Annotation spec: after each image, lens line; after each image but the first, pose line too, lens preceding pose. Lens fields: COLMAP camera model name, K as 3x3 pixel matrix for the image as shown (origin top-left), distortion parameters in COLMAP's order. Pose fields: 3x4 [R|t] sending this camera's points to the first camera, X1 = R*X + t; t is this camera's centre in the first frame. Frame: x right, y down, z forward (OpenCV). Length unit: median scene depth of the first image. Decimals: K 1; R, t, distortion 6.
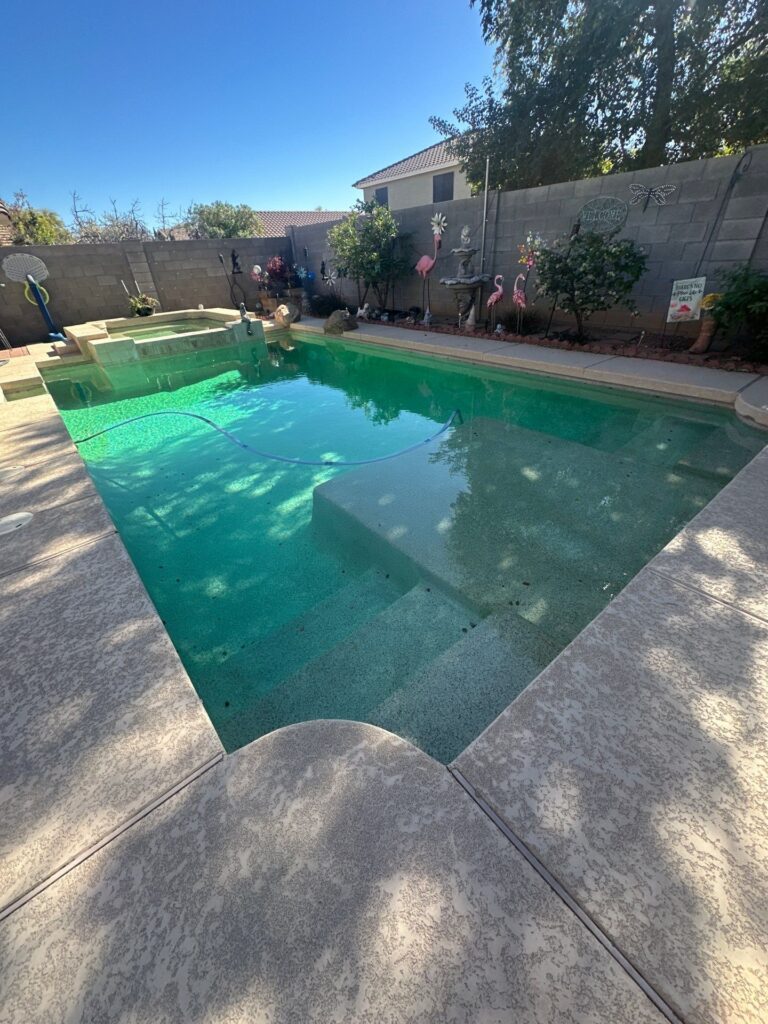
lens RADIAL K [[408.2, 0, 384.0], [0, 408.2, 512.0], [0, 0, 1]] dist [-0.002216, 0.000070]
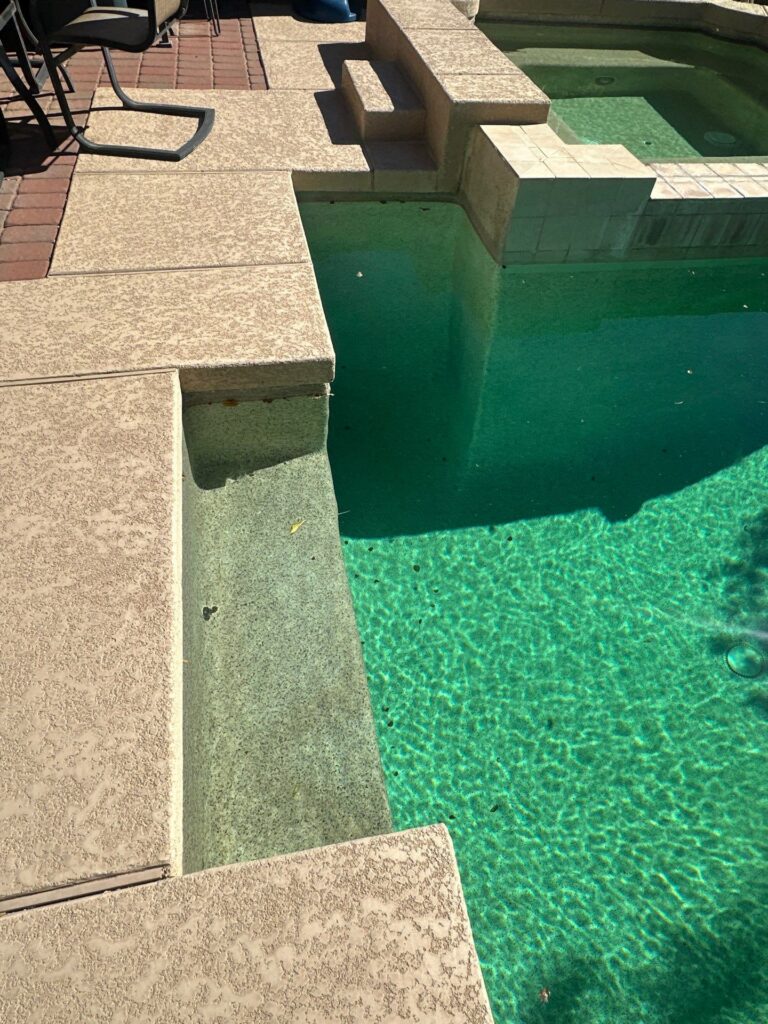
lens RADIAL K [[633.6, 0, 386.0], [0, 633.6, 511.5], [0, 0, 1]] dist [-0.001326, 0.002180]
pose [[0.871493, 0.441558, -0.213369, -0.496282], [-0.360613, 0.871863, 0.331380, -0.269986], [0.332352, -0.211852, 0.919054, 0.475314]]
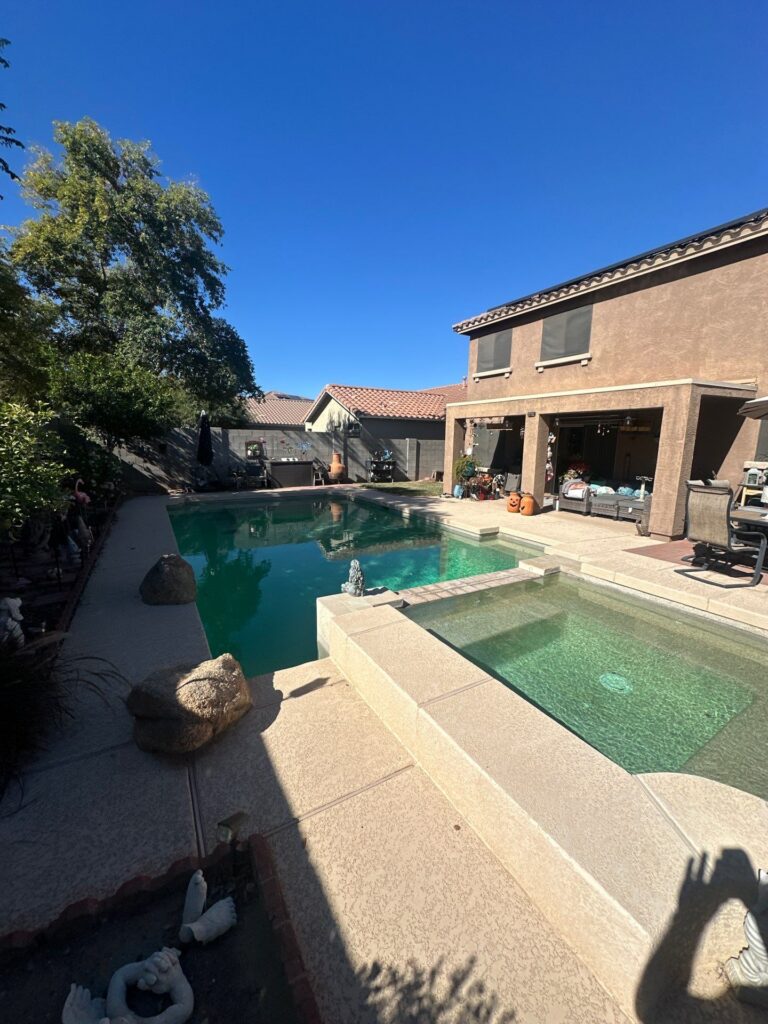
lens RADIAL K [[408.2, 0, 384.0], [0, 408.2, 512.0], [0, 0, 1]] dist [-0.002216, 0.000070]
pose [[-0.983936, 0.016272, 0.177780, -0.438522], [0.132240, 0.735419, 0.664583, -0.797660], [-0.119929, 0.677417, -0.725757, 1.226524]]
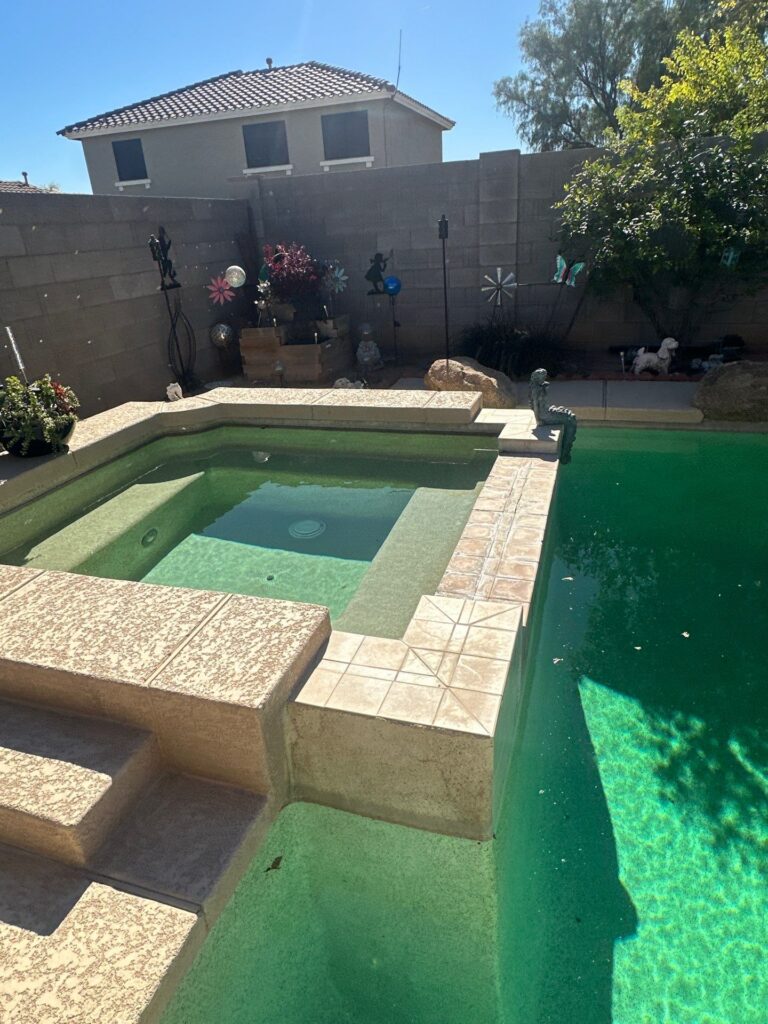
lens RADIAL K [[633.6, 0, 386.0], [0, 633.6, 511.5], [0, 0, 1]] dist [-0.001326, 0.002180]
pose [[0.845350, -0.214549, 0.489236, -0.680106], [0.297893, 0.949522, -0.098328, -0.386415], [-0.443444, 0.228862, 0.866591, 0.642681]]
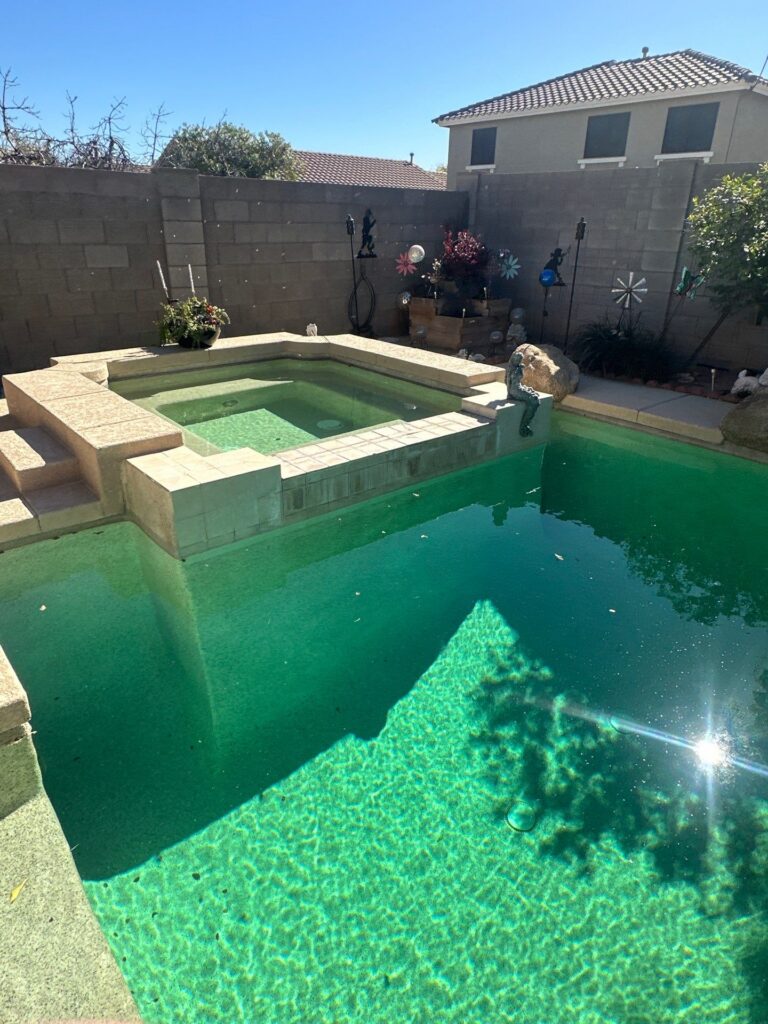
lens RADIAL K [[633.6, 0, 386.0], [0, 633.6, 511.5], [0, 0, 1]] dist [-0.001326, 0.002180]
pose [[0.997097, 0.060434, 0.046321, -0.469606], [-0.053580, 0.989106, -0.137108, -0.277684], [-0.054103, 0.134228, 0.989472, 0.447775]]
